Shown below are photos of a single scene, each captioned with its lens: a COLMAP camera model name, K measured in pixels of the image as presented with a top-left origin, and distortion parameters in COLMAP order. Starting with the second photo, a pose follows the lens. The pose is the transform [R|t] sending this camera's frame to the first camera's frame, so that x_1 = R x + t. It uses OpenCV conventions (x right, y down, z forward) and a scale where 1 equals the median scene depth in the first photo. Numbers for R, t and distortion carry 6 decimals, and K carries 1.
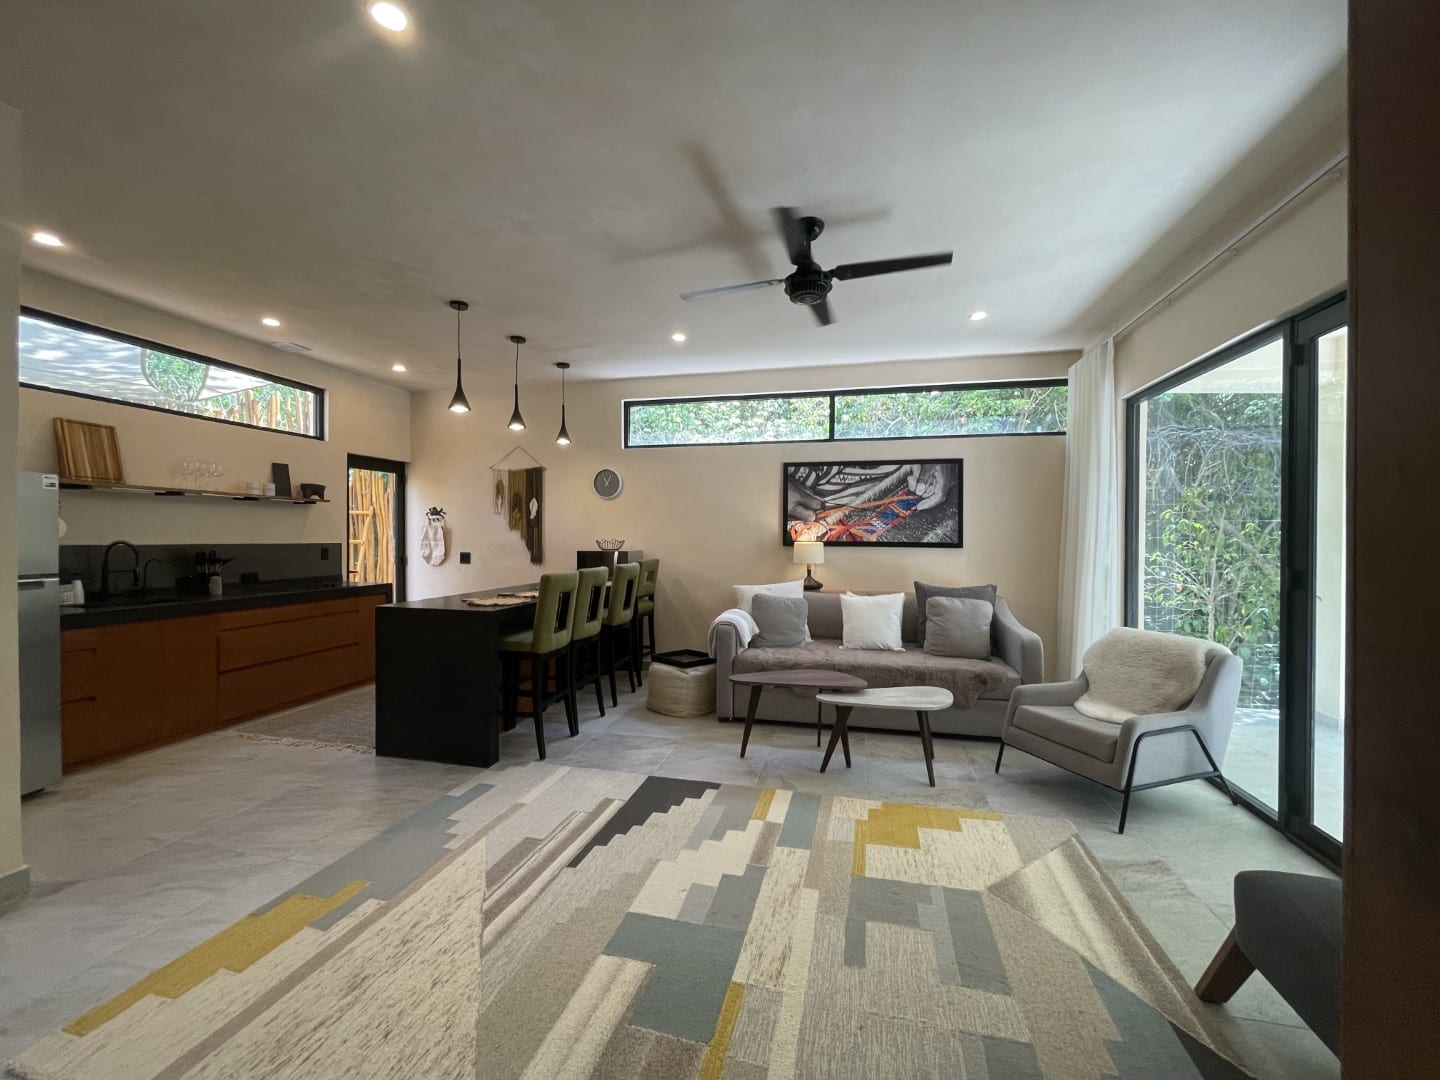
lens RADIAL K [[582.6, 0, 720.0], [0, 582.6, 540.0], [0, 0, 1]] dist [-0.014345, 0.000170]
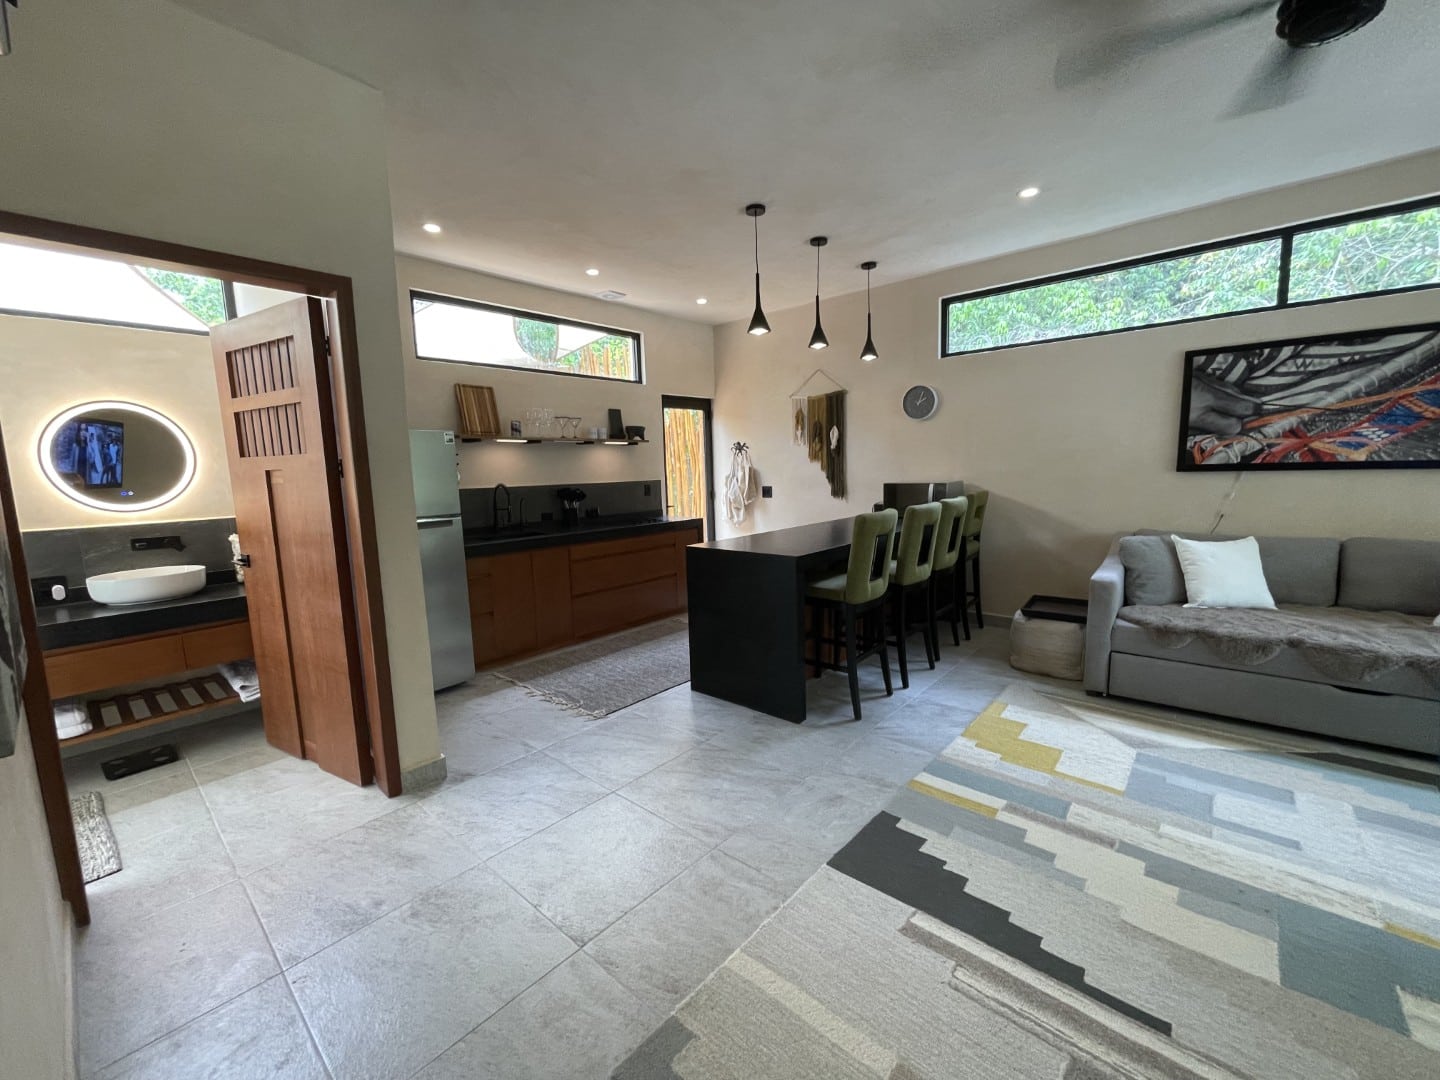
lens RADIAL K [[582.6, 0, 720.0], [0, 582.6, 540.0], [0, 0, 1]] dist [-0.014345, 0.000170]
pose [[0.881808, 0.026179, -0.470881, -0.054573], [0.032559, 0.992696, 0.116162, -0.006944], [0.470483, -0.117764, 0.874516, 0.111943]]
